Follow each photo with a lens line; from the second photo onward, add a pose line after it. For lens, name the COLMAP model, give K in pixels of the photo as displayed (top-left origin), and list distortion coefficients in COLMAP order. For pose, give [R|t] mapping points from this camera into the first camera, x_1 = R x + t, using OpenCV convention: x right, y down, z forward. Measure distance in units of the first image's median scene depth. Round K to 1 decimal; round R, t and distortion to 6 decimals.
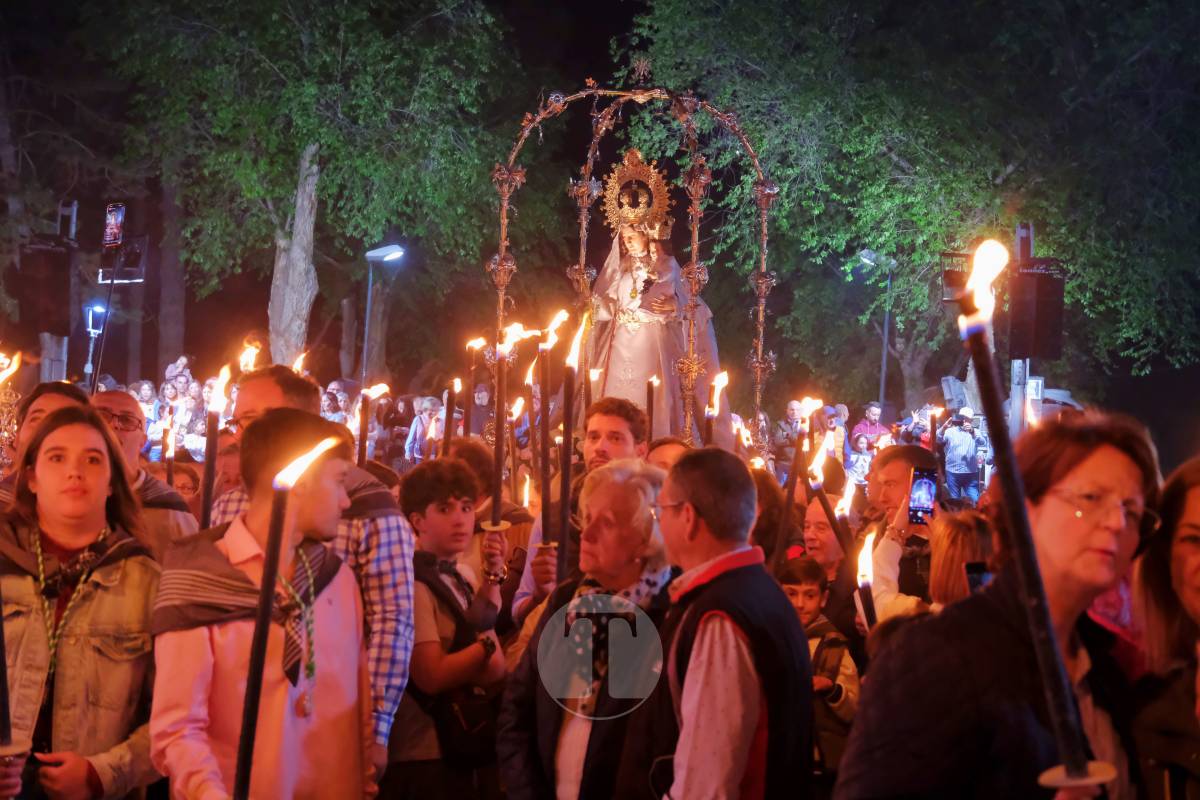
lens RADIAL K [[2052.1, 0, 600.9], [0, 2052.1, 394.4], [0, 0, 1]] dist [0.063533, 0.000000]
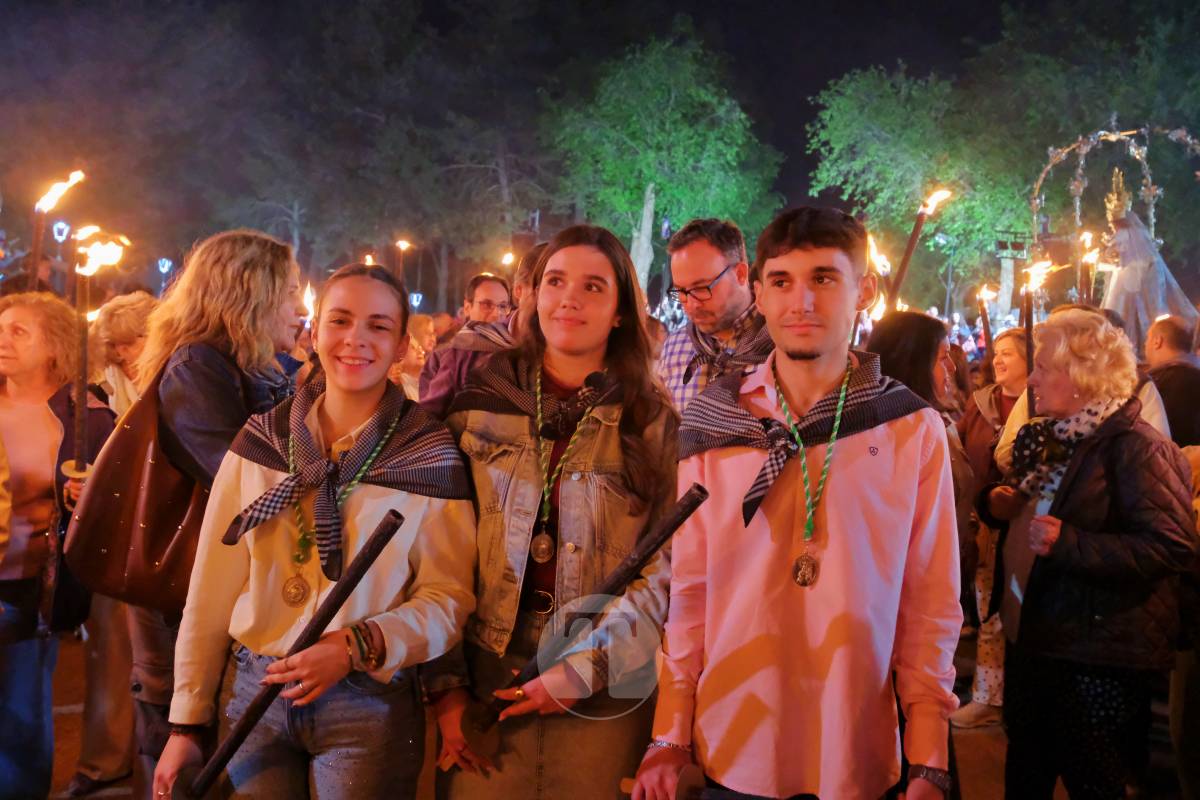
lens RADIAL K [[924.9, 0, 606.2], [0, 924.9, 403.6], [0, 0, 1]] dist [0.001712, 0.012040]
pose [[0.985135, 0.022706, -0.170274, -0.026711], [-0.006596, 0.995495, 0.094583, 0.006783], [0.171655, -0.092053, 0.980847, 0.093520]]
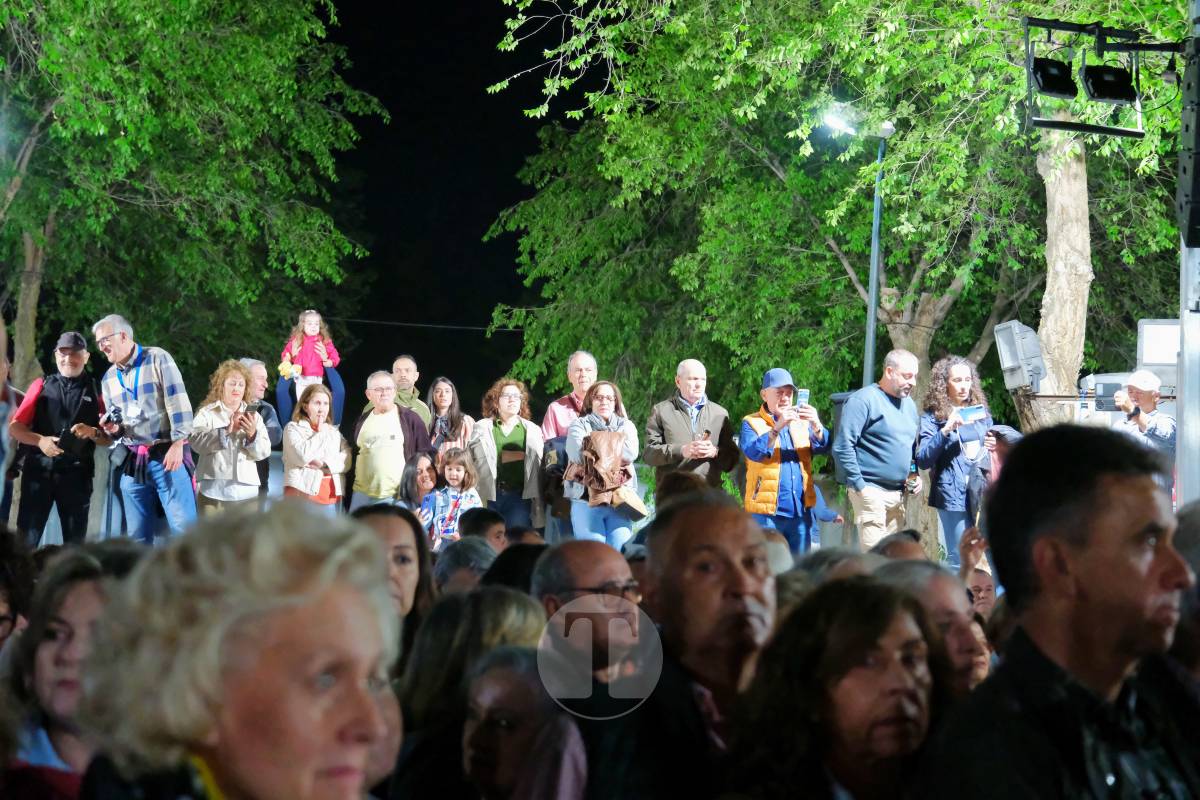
lens RADIAL K [[2327.5, 0, 601.5], [0, 2327.5, 399.9], [0, 0, 1]] dist [0.071967, 0.000000]
pose [[0.998877, -0.005252, 0.047091, 0.040019], [0.006445, 0.999661, -0.025227, 0.022172], [-0.046943, 0.025502, 0.998572, 0.405831]]
